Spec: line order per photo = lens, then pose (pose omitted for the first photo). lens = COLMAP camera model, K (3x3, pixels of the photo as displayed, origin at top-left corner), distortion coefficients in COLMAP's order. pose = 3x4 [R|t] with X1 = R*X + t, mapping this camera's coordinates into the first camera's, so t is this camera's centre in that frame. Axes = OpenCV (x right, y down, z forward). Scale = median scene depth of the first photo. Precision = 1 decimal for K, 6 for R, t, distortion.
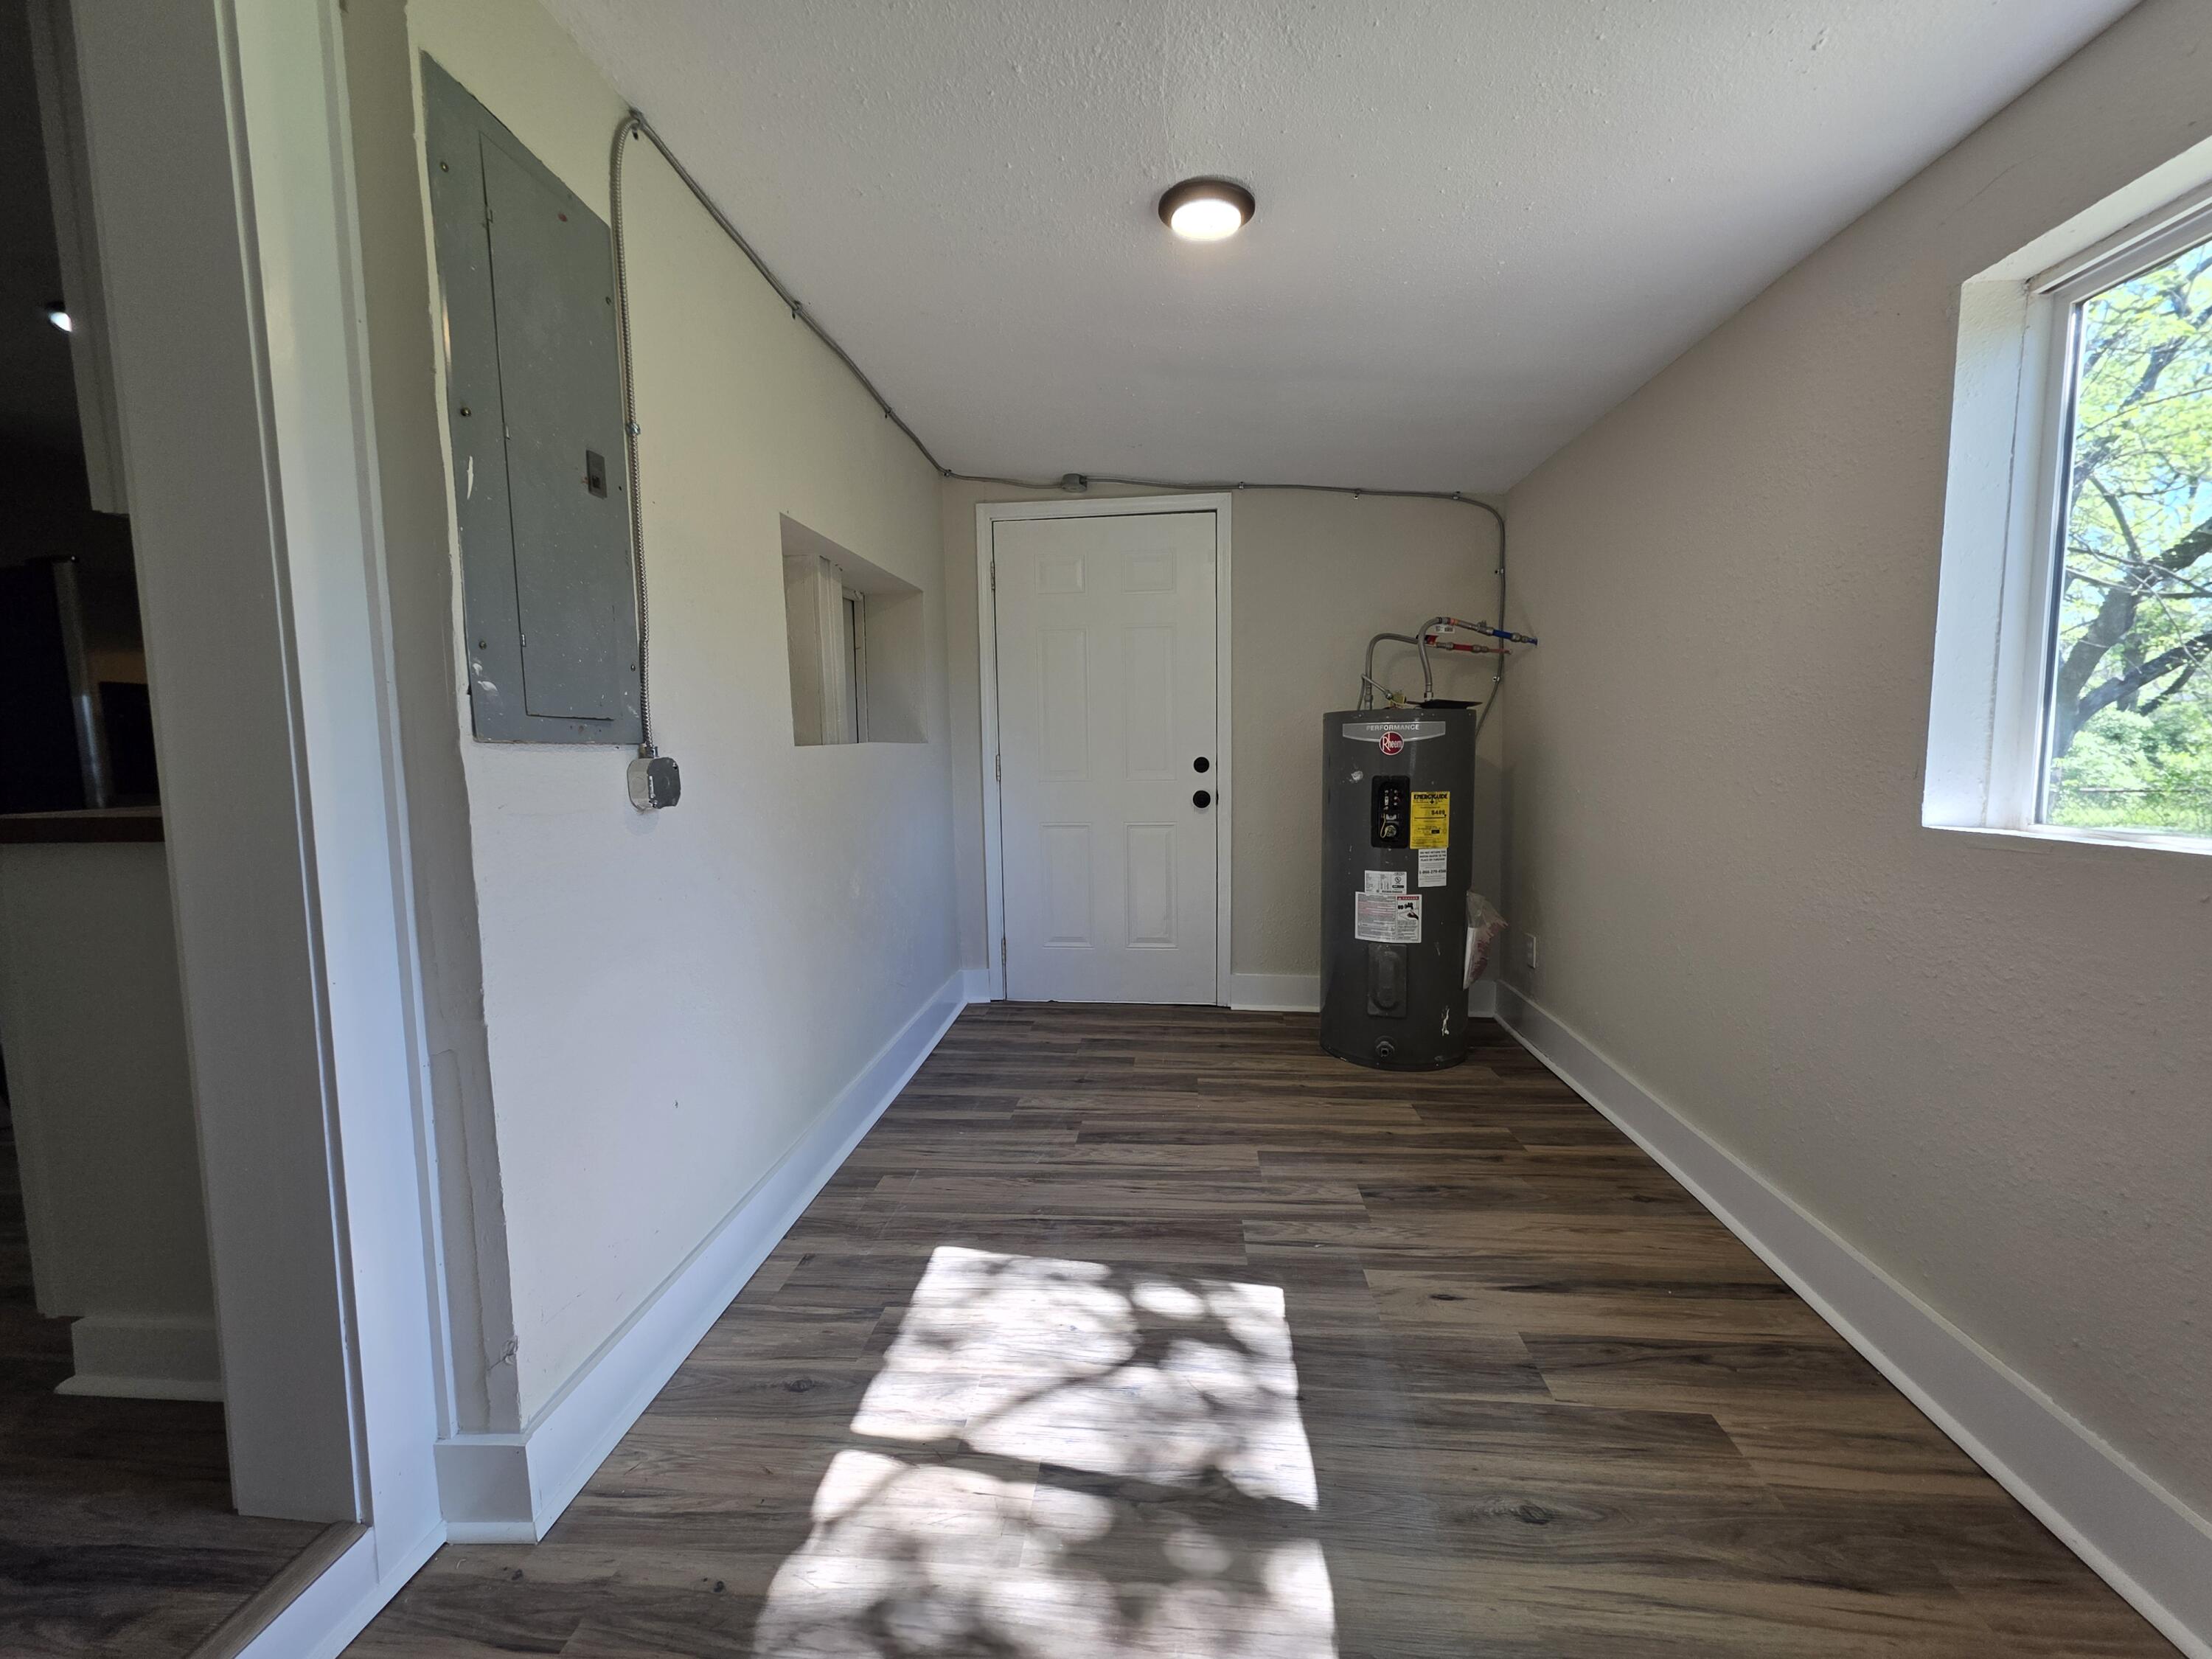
lens RADIAL K [[874.3, 0, 1096.8], [0, 874.3, 828.1], [0, 0, 1]] dist [0.002388, 0.000082]
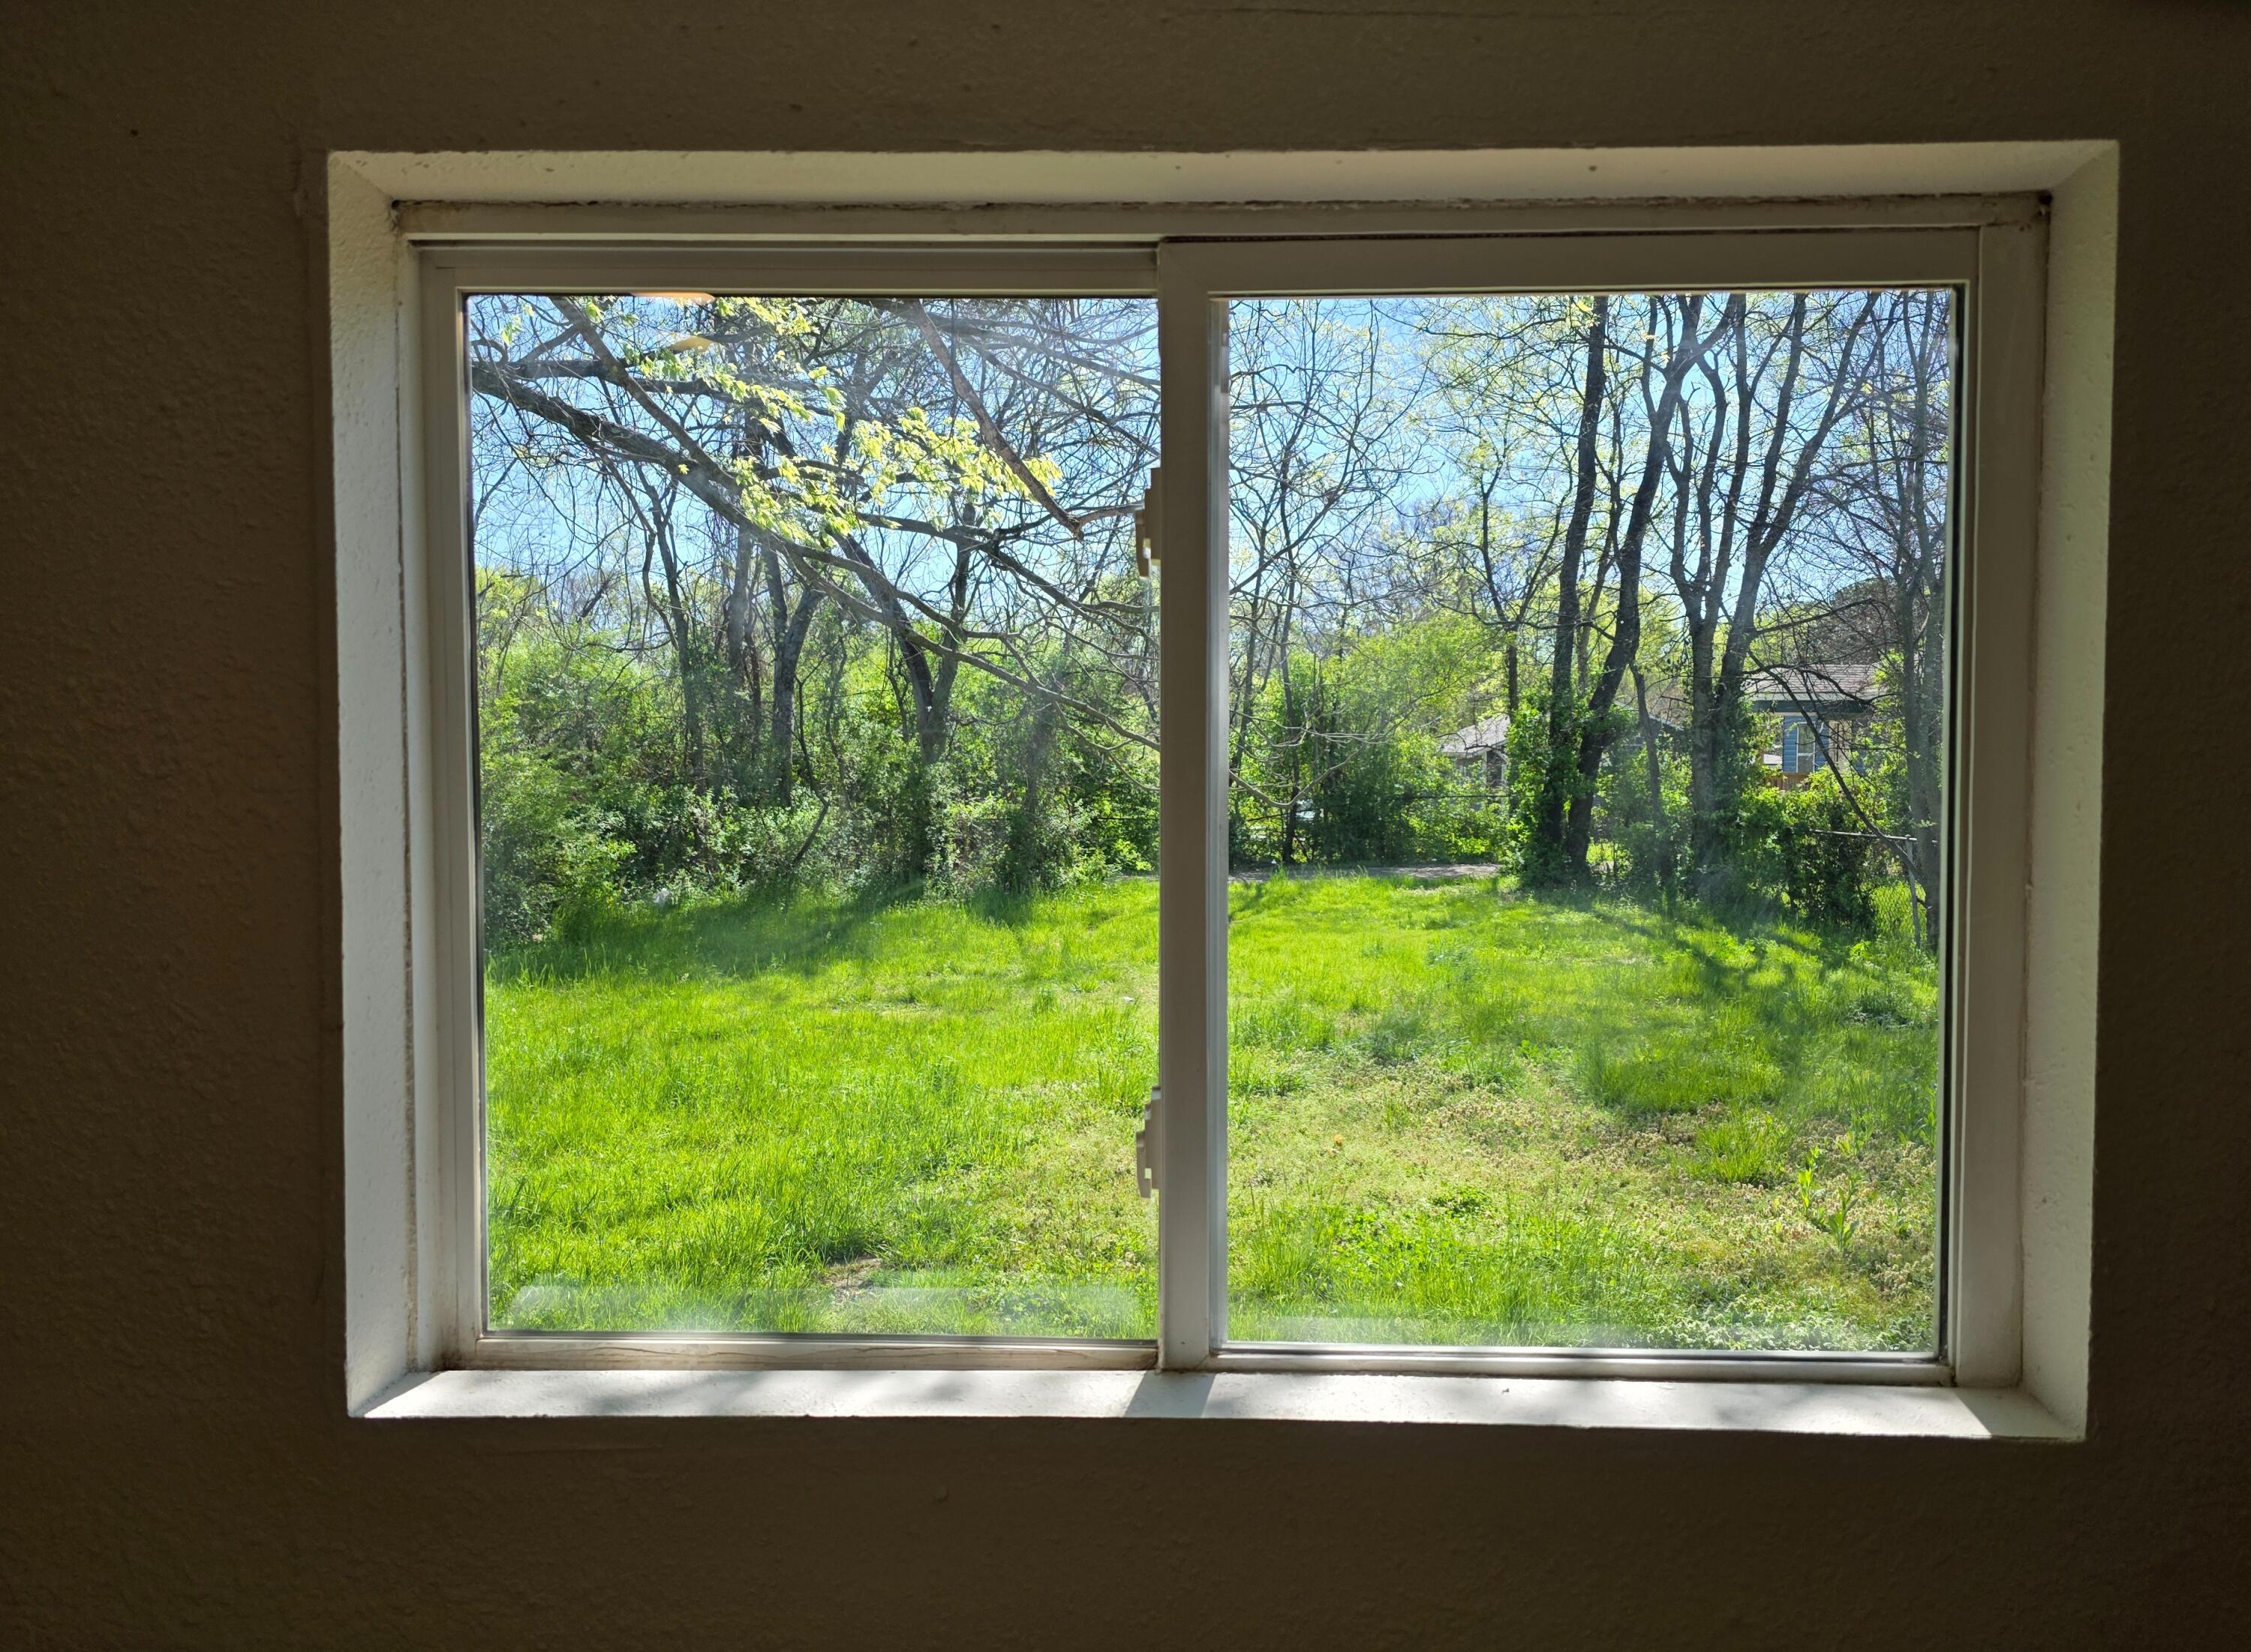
lens RADIAL K [[1598.2, 0, 1125.5], [0, 1598.2, 826.0], [0, 0, 1]] dist [0.006049, 0.001492]
pose [[-0.078949, -0.032564, 0.996347, 0.116850], [0.091666, 0.994995, 0.039783, -0.195138], [-0.992655, 0.094472, -0.075569, 0.470973]]
